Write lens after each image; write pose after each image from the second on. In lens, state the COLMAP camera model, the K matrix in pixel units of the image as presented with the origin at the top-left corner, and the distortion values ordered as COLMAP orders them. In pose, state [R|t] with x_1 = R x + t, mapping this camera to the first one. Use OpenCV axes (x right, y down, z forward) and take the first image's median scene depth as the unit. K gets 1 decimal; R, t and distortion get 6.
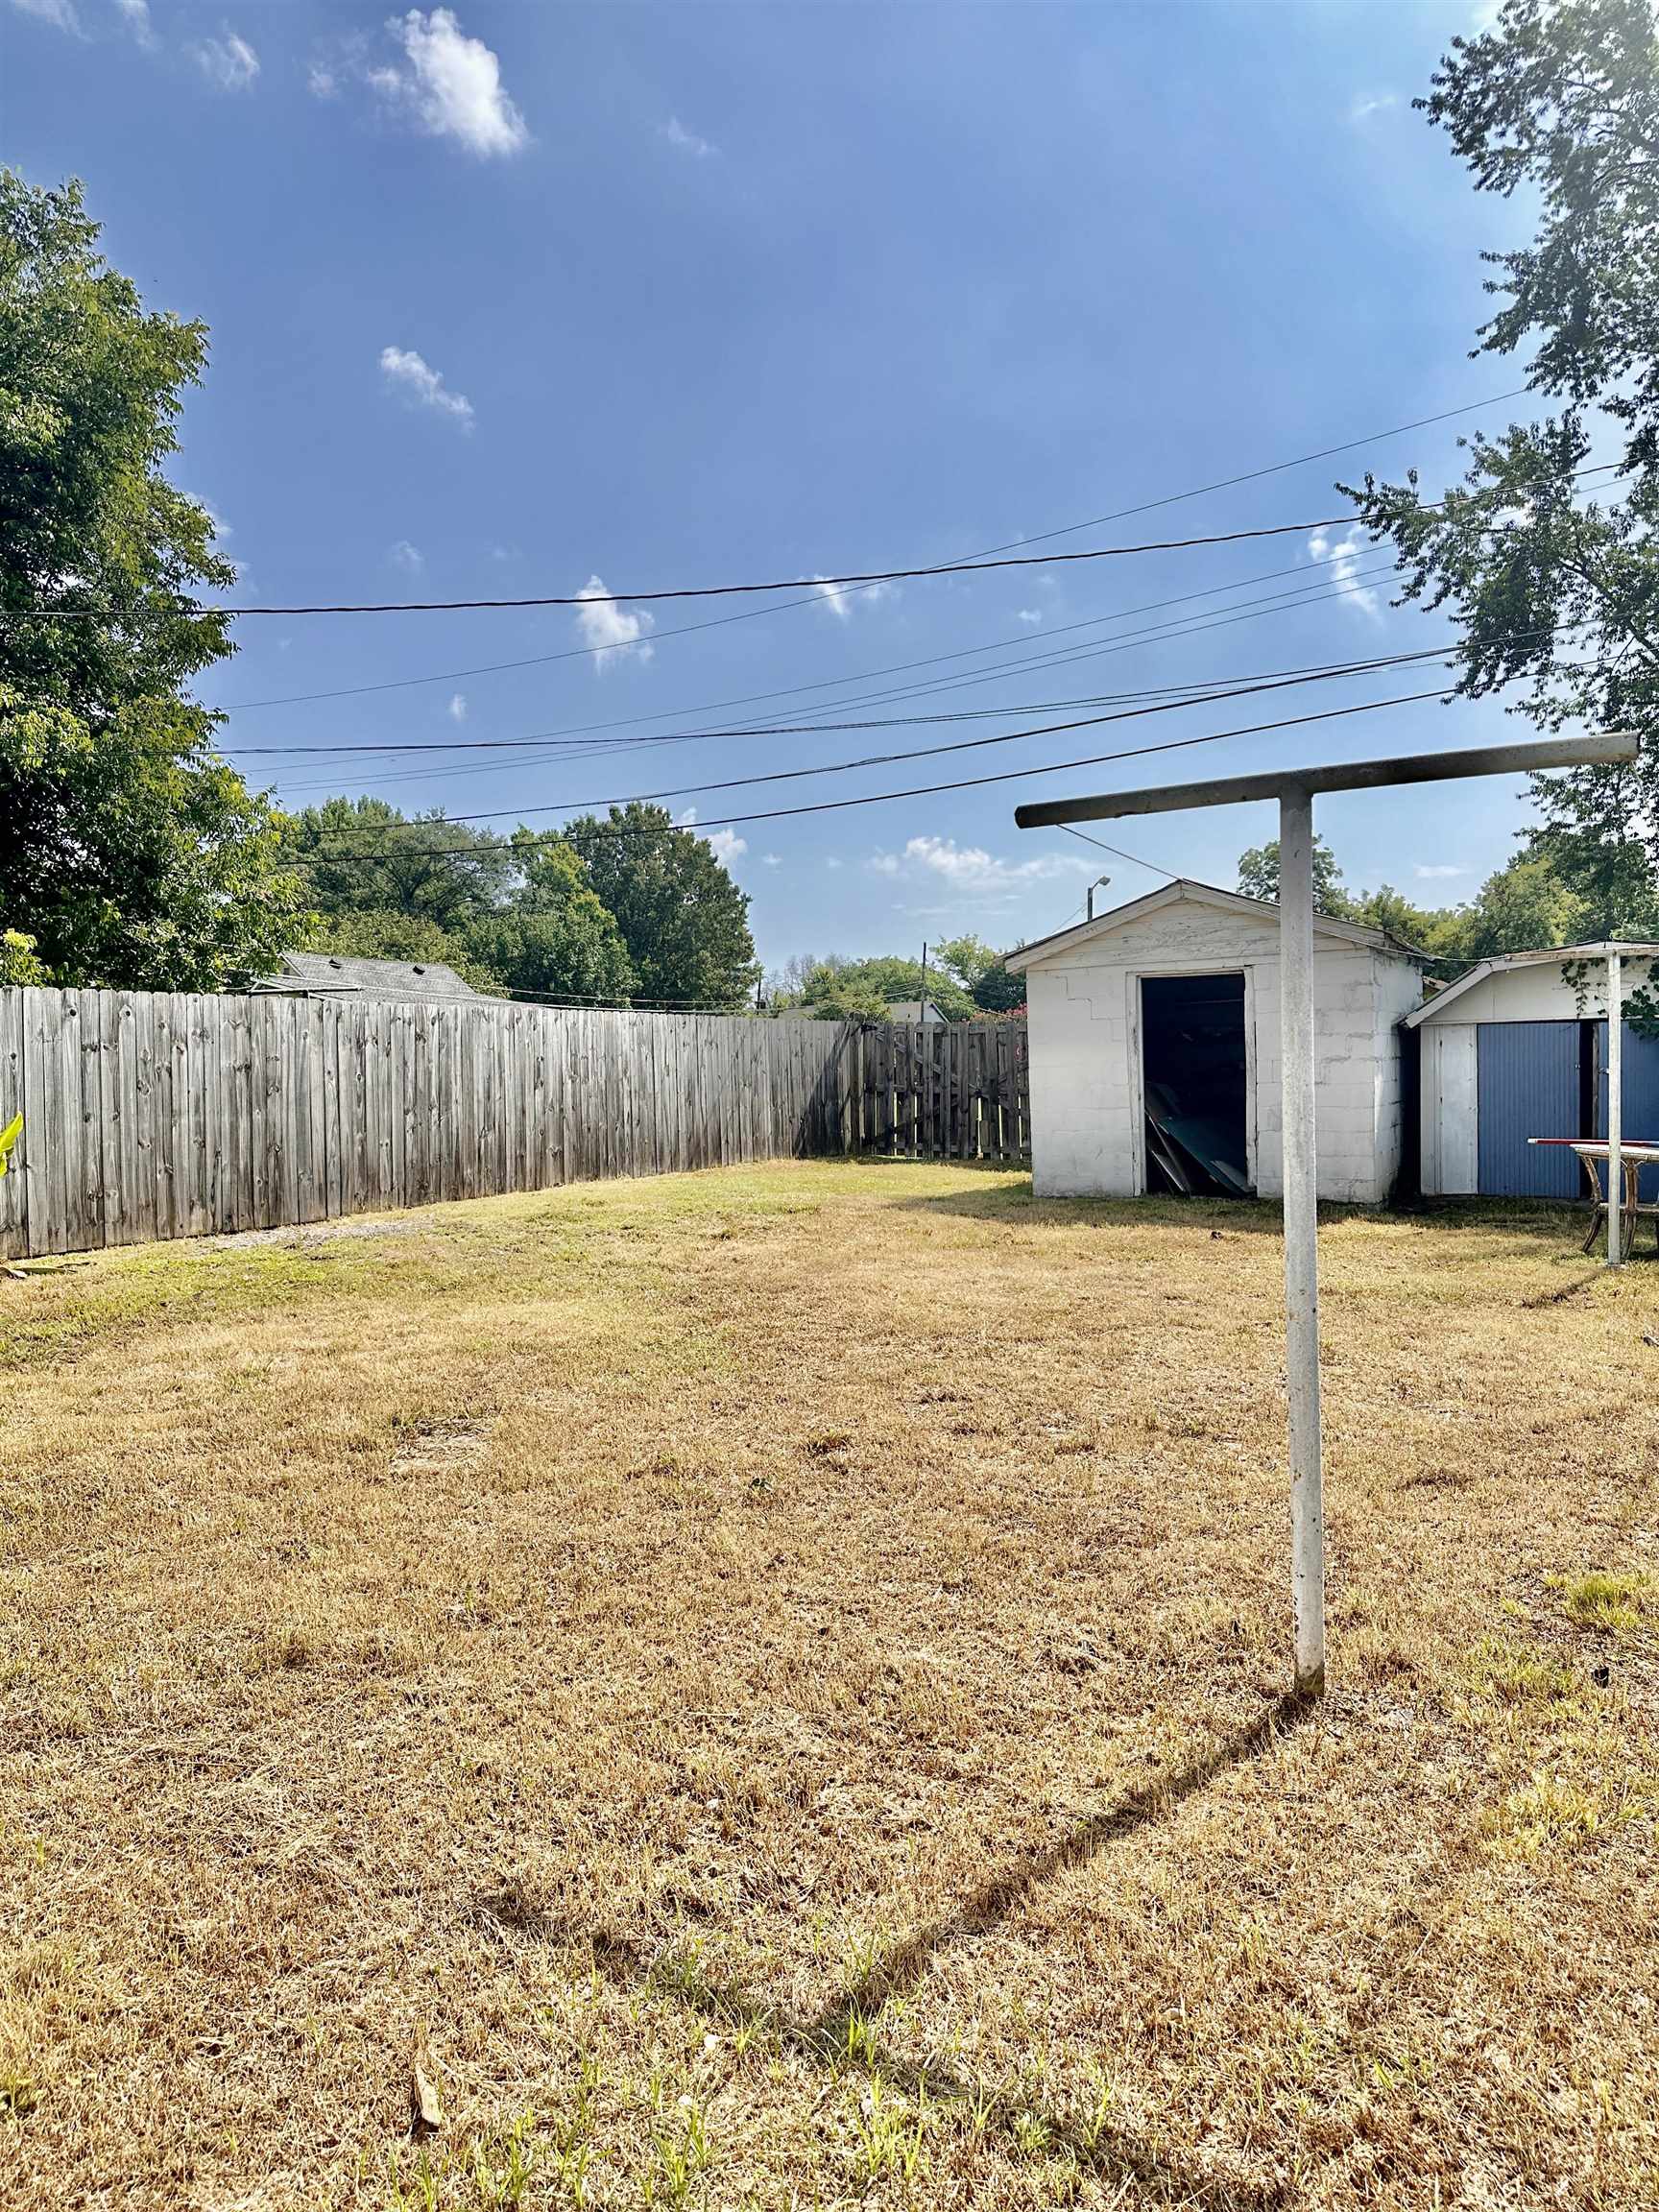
lens RADIAL K [[1568.0, 0, 829.5], [0, 1568.0, 1106.0], [0, 0, 1]] dist [0.070589, -0.102005]
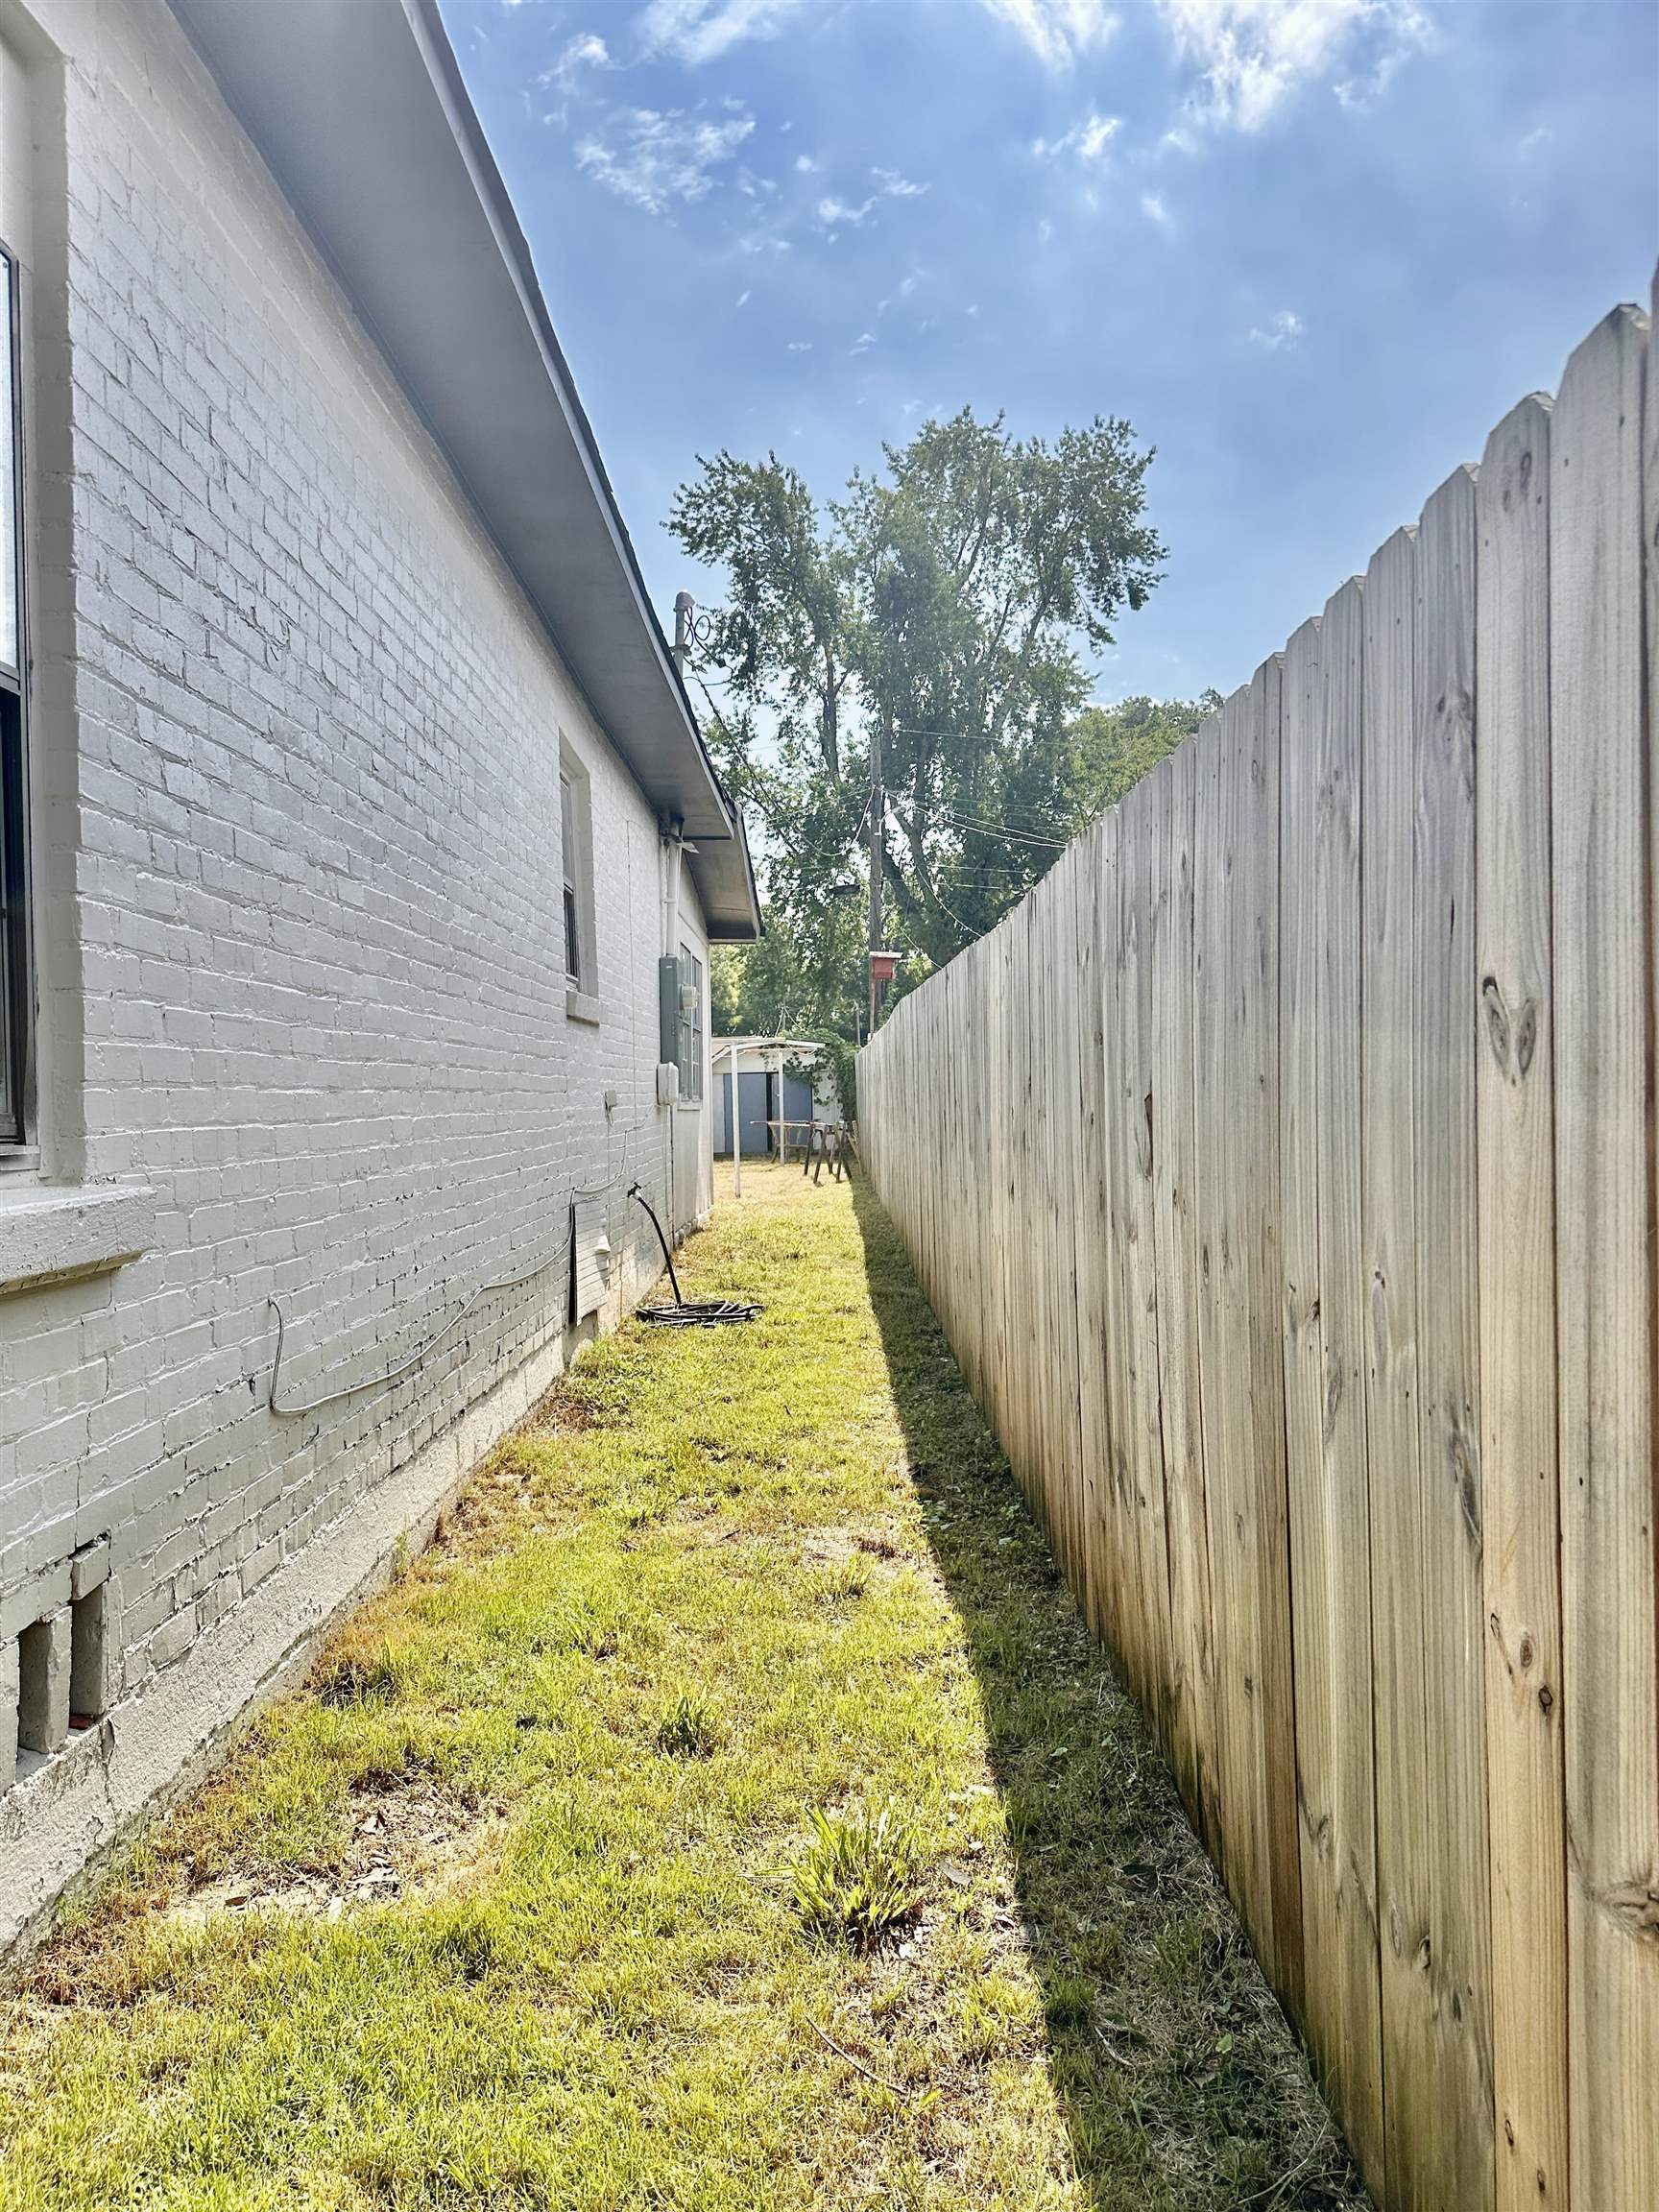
lens RADIAL K [[1552.8, 0, 829.5], [0, 1552.8, 1106.0], [0, 0, 1]] dist [0.194197, -0.392068]
pose [[0.881112, -0.010066, 0.472801, -0.254064], [0.022652, 0.999524, -0.020933, 0.021706], [-0.472365, 0.029154, 0.880921, -0.509062]]
